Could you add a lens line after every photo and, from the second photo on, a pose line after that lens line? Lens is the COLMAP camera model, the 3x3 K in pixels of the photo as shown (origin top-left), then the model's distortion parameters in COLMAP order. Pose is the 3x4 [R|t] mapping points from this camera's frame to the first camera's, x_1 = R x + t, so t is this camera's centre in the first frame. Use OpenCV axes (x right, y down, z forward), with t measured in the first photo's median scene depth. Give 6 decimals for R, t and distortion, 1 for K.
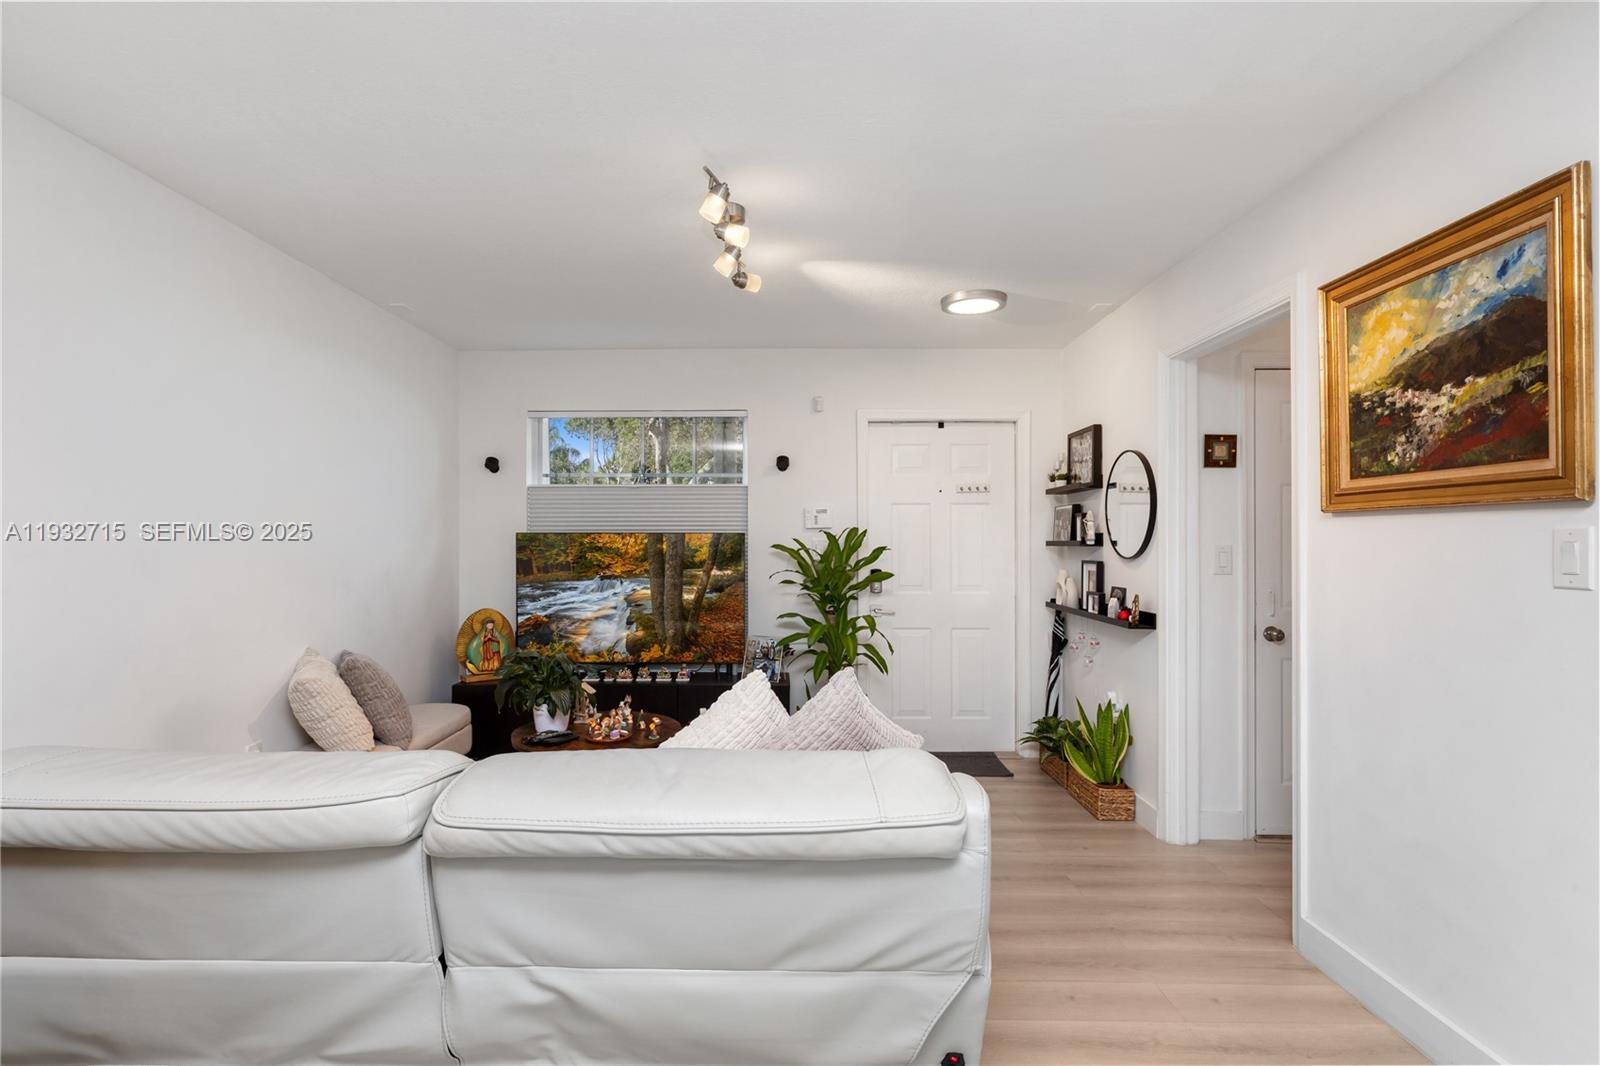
lens RADIAL K [[769.2, 0, 789.2], [0, 769.2, 536.0], [0, 0, 1]] dist [-0.001275, -0.000097]
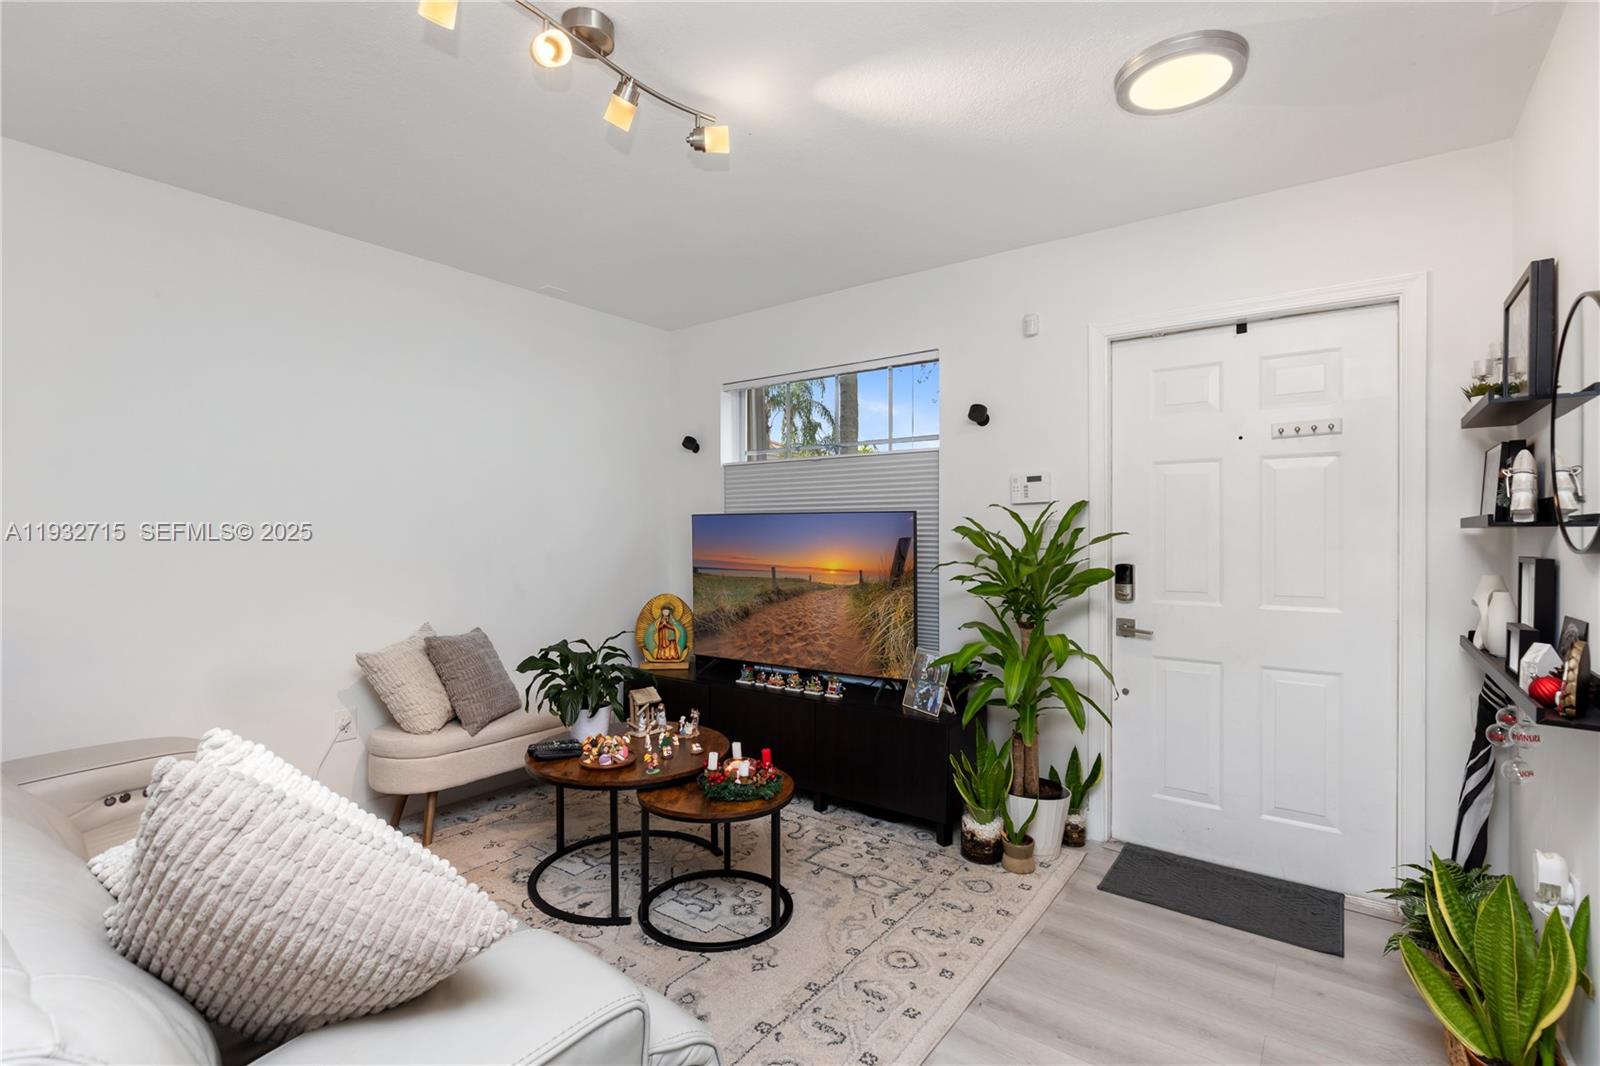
lens RADIAL K [[733.2, 0, 800.0], [0, 733.2, 533.0], [0, 0, 1]] dist [-0.003312, 0.000608]
pose [[0.809861, 0.002396, -0.586618, 0.280252], [0.003469, 0.999955, 0.008873, 0.010988], [0.586612, -0.009221, 0.809815, 0.364446]]
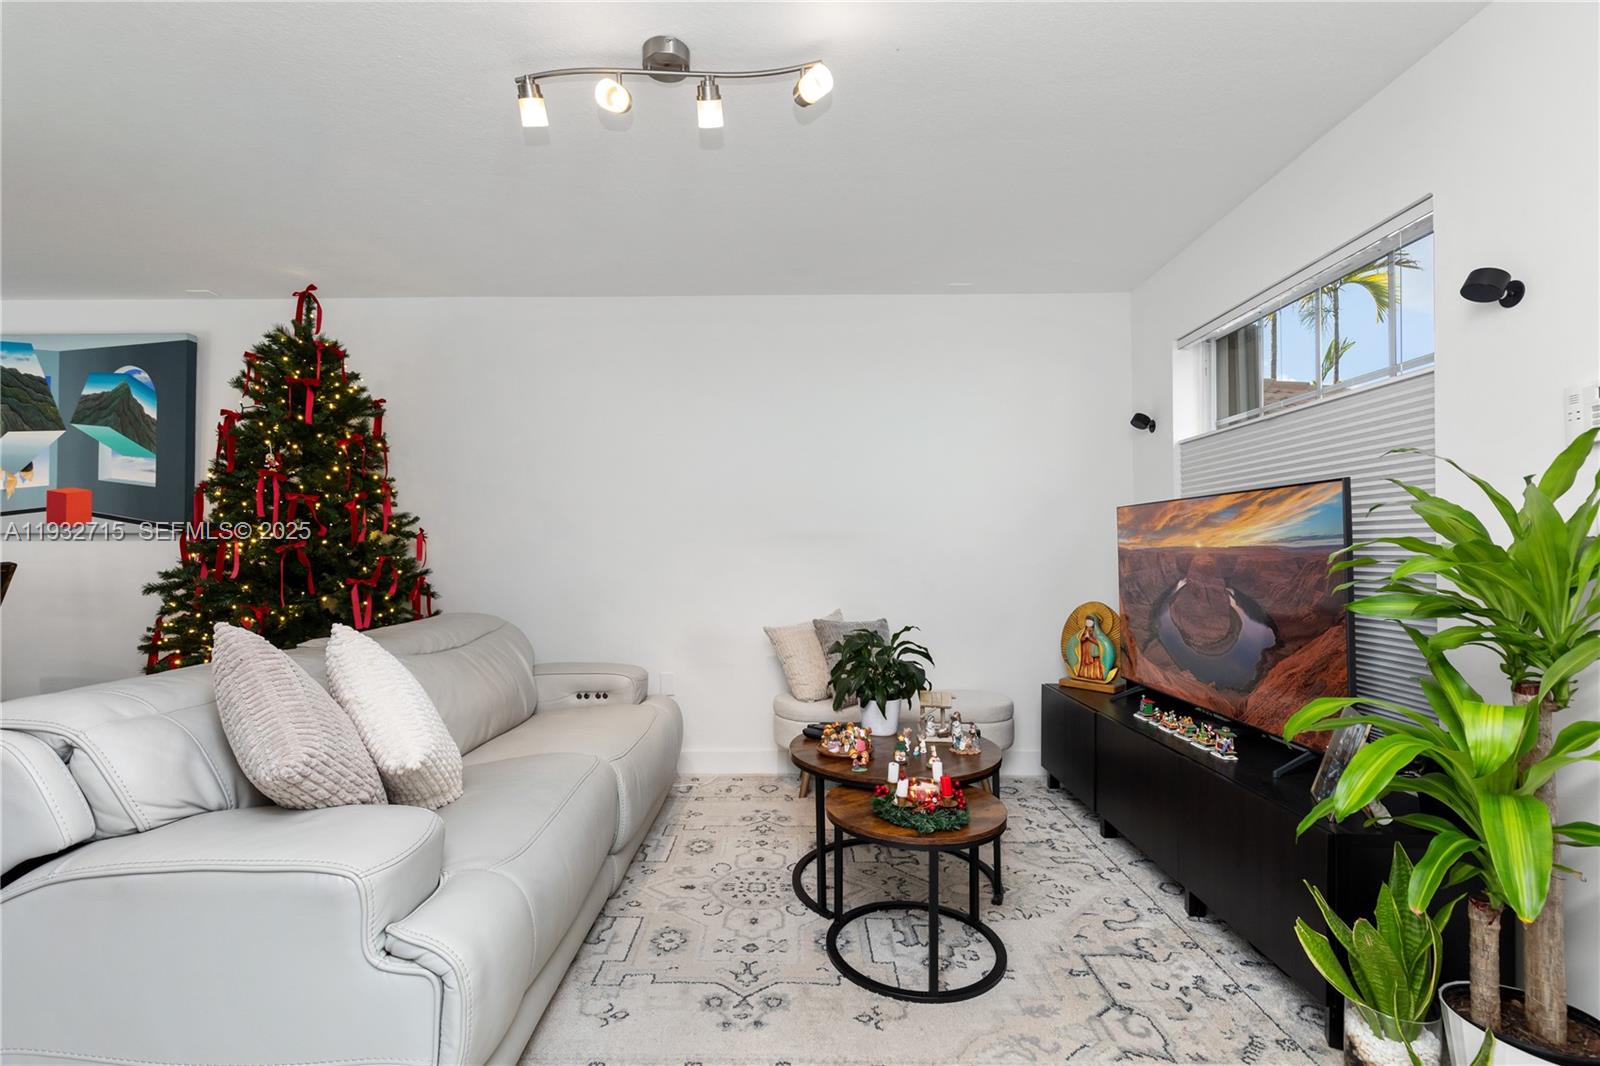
lens RADIAL K [[728.2, 0, 798.4], [0, 728.2, 541.0], [0, 0, 1]] dist [0.000100, -0.000579]
pose [[-0.008000, -0.012962, -0.999884, 0.386747], [0.006836, 0.999892, -0.013017, 0.038458], [0.999945, -0.006939, -0.007911, 0.702800]]
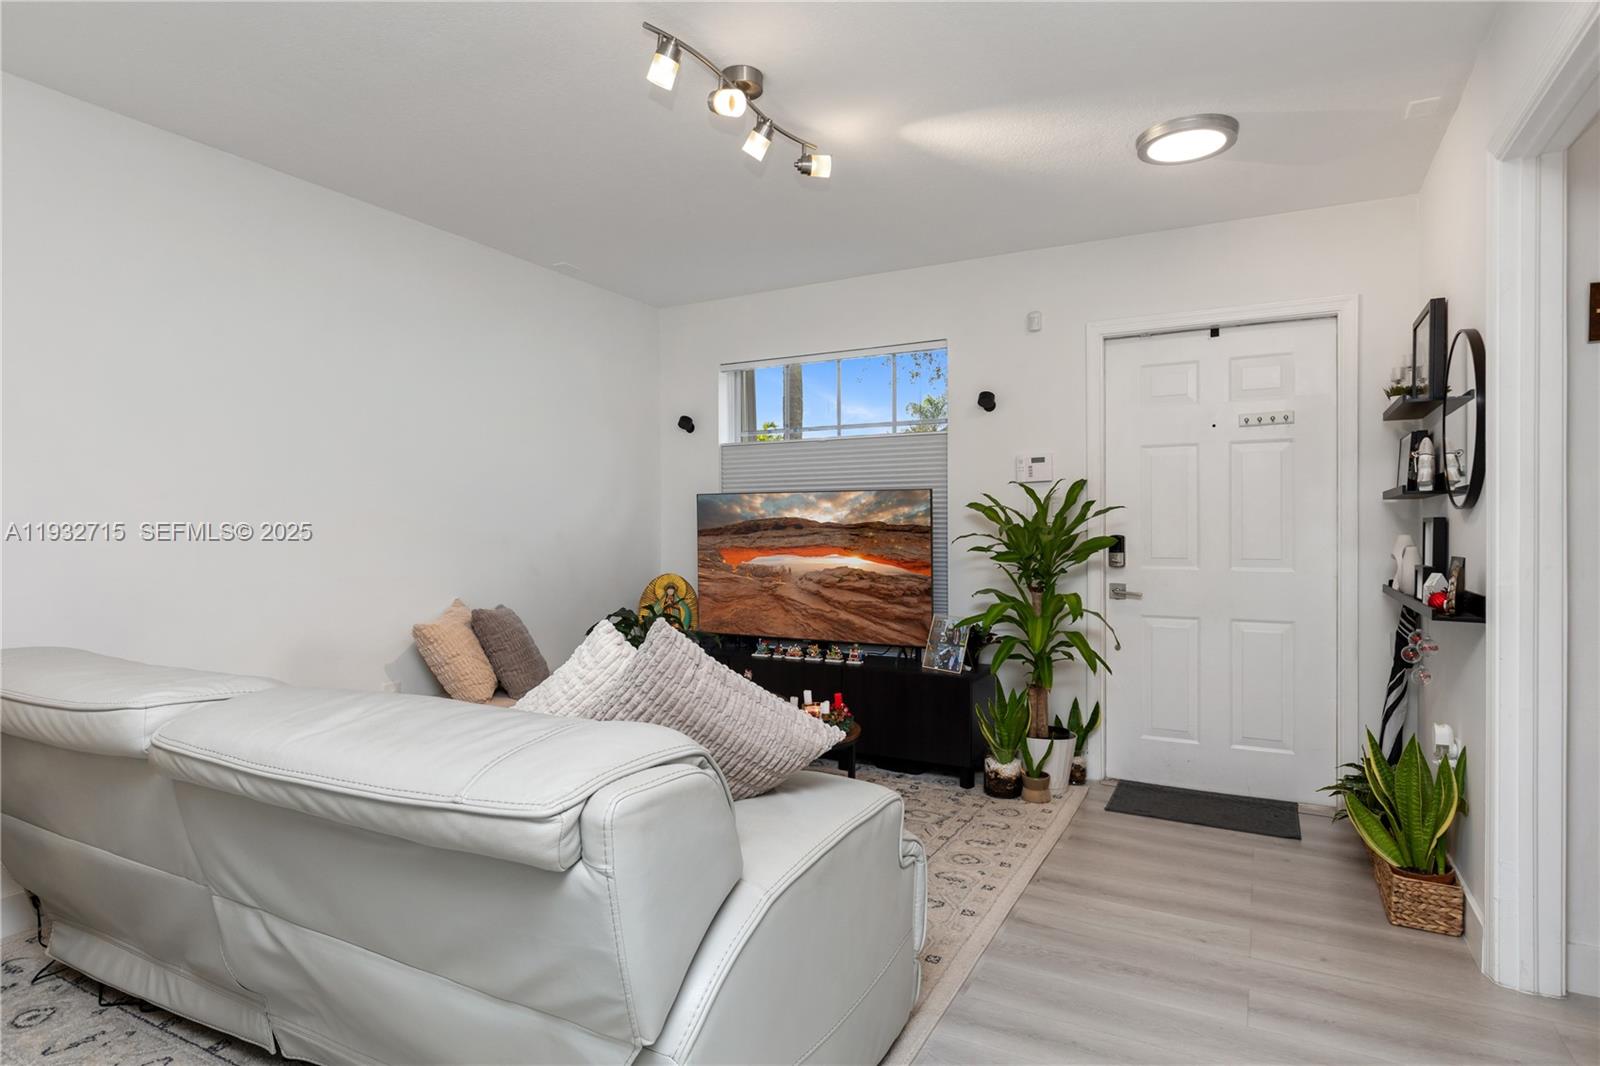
lens RADIAL K [[858.4, 0, 801.2], [0, 858.4, 532.0], [0, 0, 1]] dist [0.000634, -0.000657]
pose [[0.886312, 0.000220, -0.463088, 0.249232], [0.005191, 0.999932, 0.010411, 0.032459], [0.463059, -0.011631, 0.886251, 0.132459]]
